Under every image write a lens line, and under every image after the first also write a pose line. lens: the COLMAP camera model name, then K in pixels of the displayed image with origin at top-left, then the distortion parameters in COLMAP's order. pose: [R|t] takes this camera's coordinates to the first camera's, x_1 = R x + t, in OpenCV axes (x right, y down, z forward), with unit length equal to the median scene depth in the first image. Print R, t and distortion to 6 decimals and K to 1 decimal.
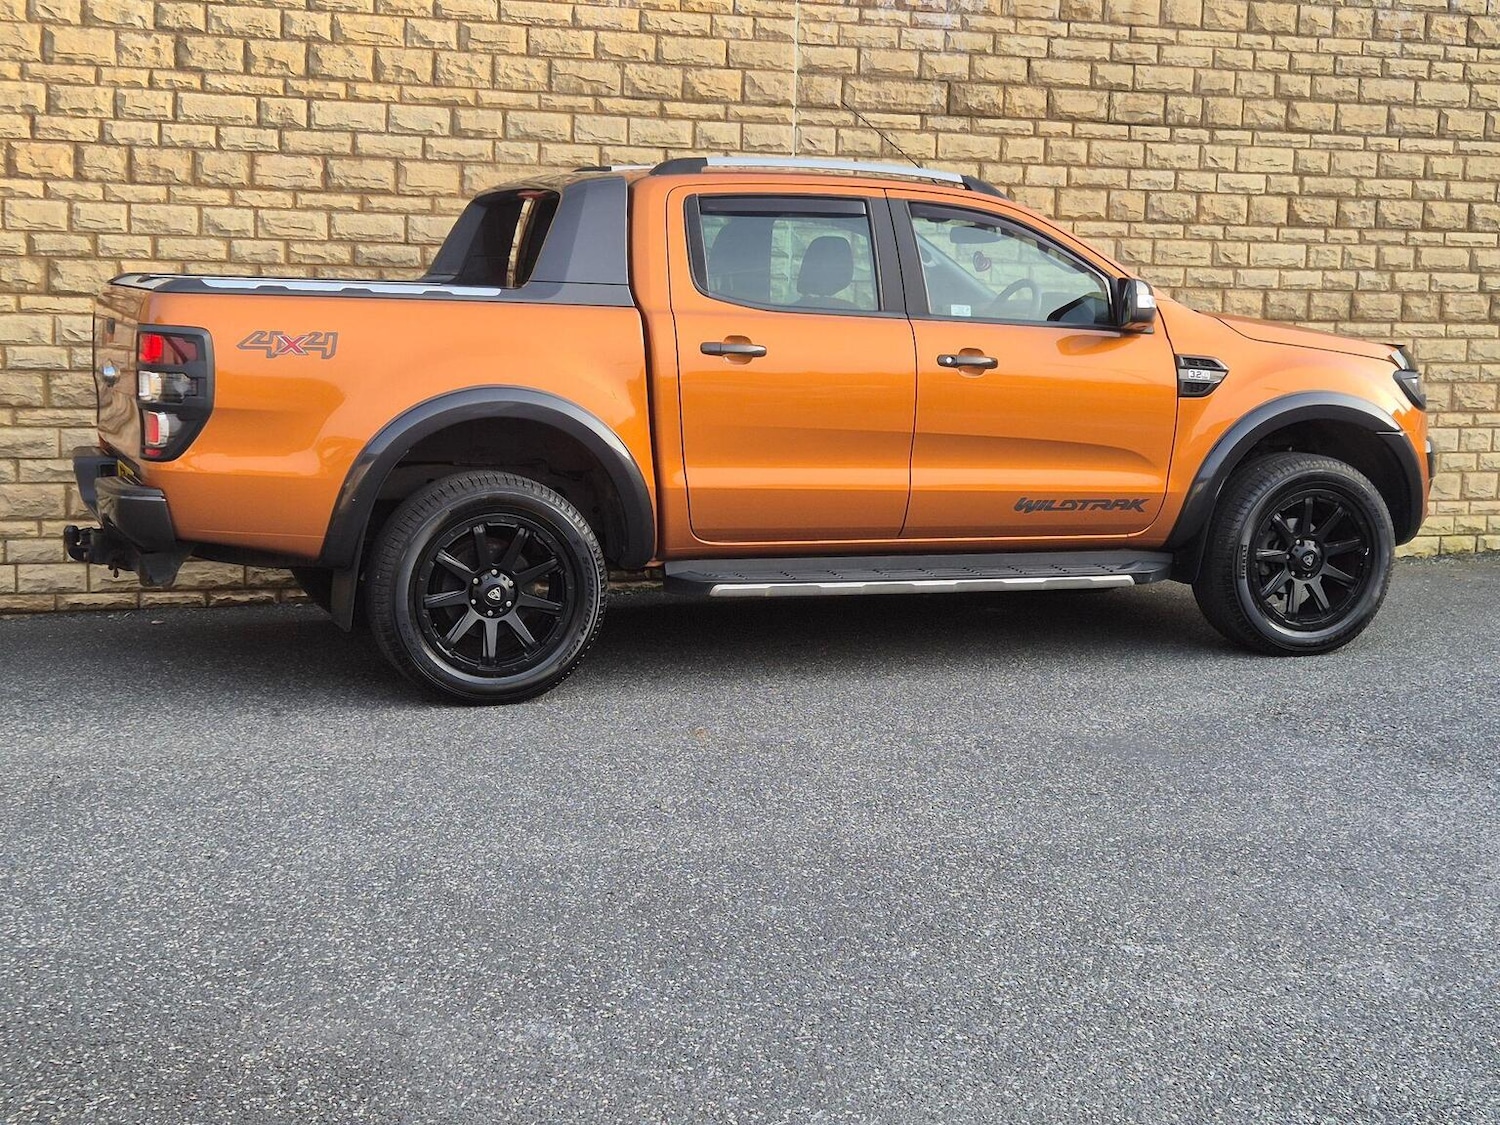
lens RADIAL K [[2211.3, 0, 739.1], [0, 2211.3, 565.3], [0, 0, 1]] dist [0.099539, -0.100124]
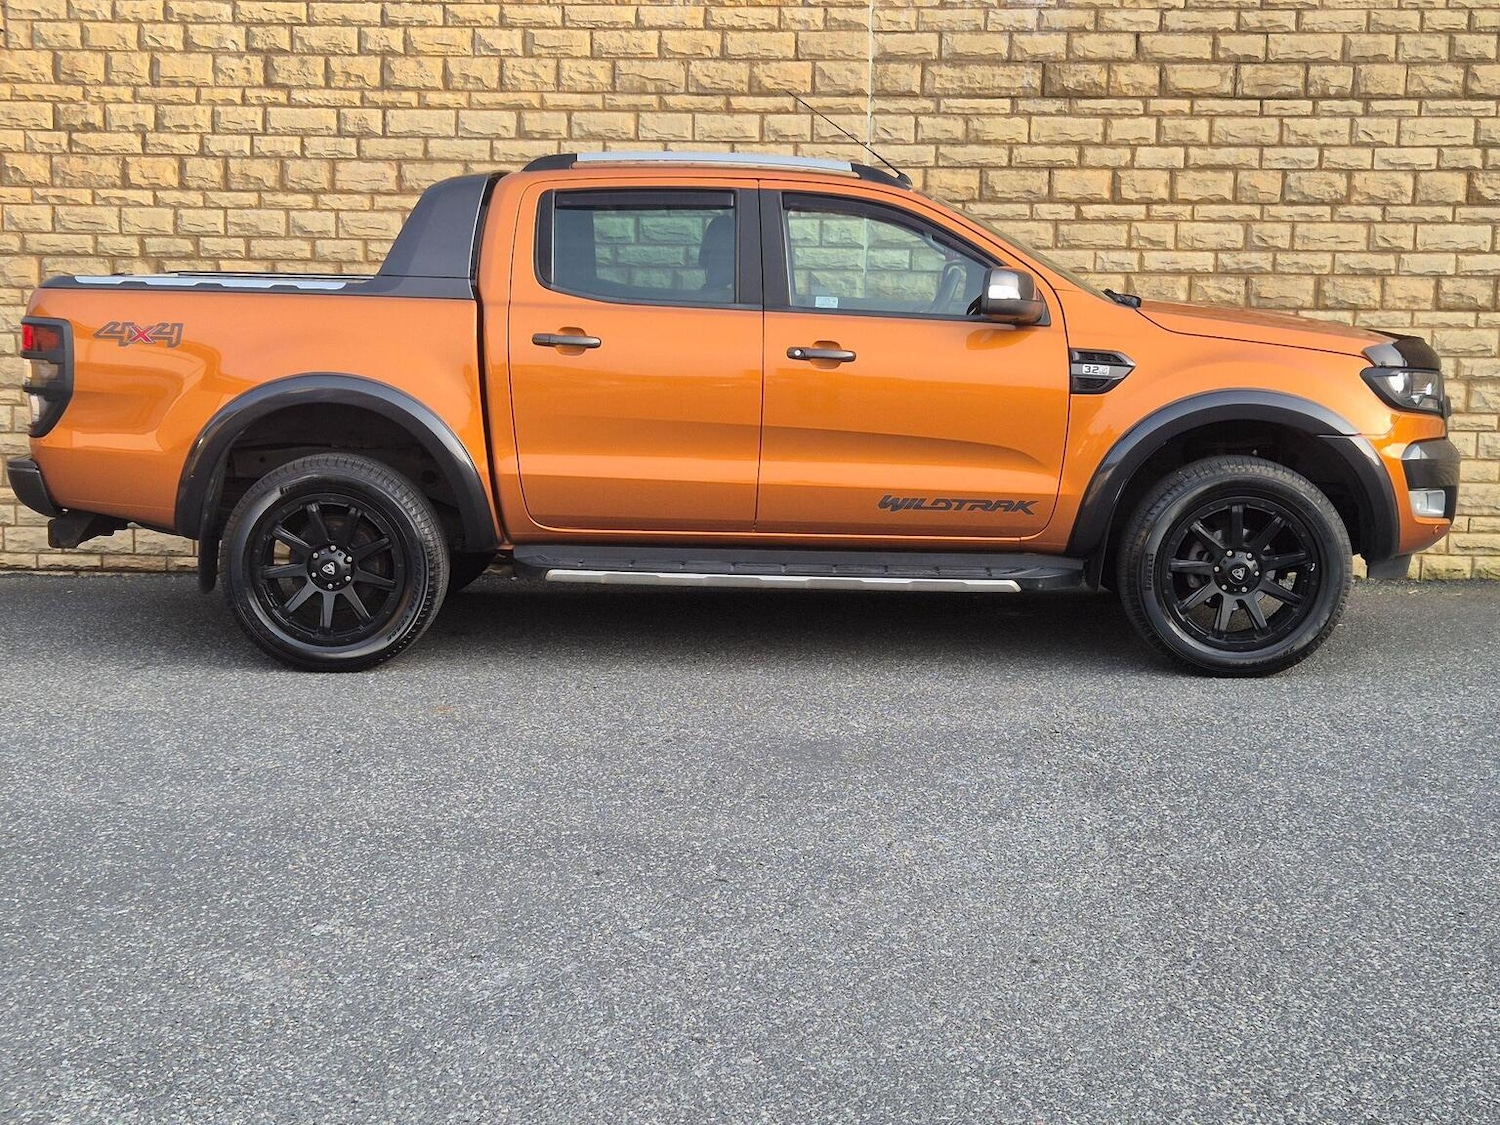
lens RADIAL K [[2211.3, 0, 739.1], [0, 2211.3, 565.3], [0, 0, 1]] dist [0.099539, -0.100124]
pose [[0.920664, 0.041741, -0.388117, 0.377513], [-0.041006, 0.999107, 0.010178, -0.005828], [0.388195, 0.006545, 0.921554, 0.071096]]
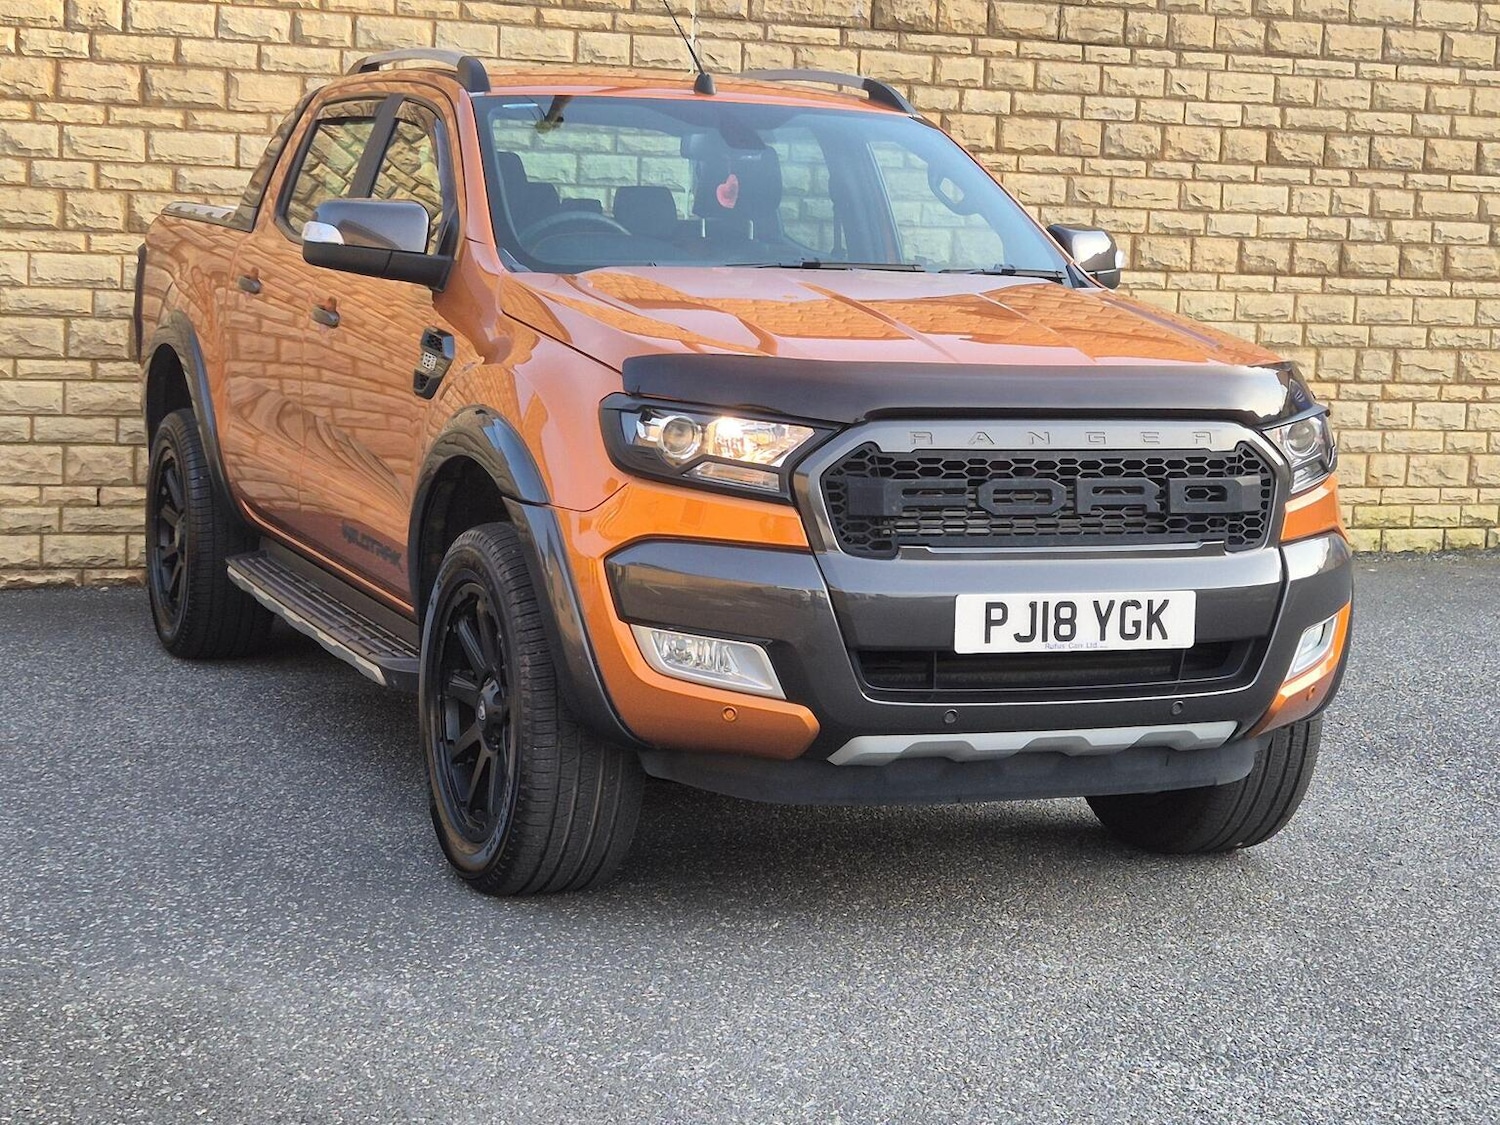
lens RADIAL K [[2838.8, 0, 762.8], [0, 2838.8, 554.8], [0, 0, 1]] dist [0.133316, -0.332307]
pose [[0.999246, 0.010175, 0.037476, 0.013100], [-0.009717, 0.999876, -0.012381, 0.016111], [-0.037597, 0.012007, 0.999221, -0.107042]]
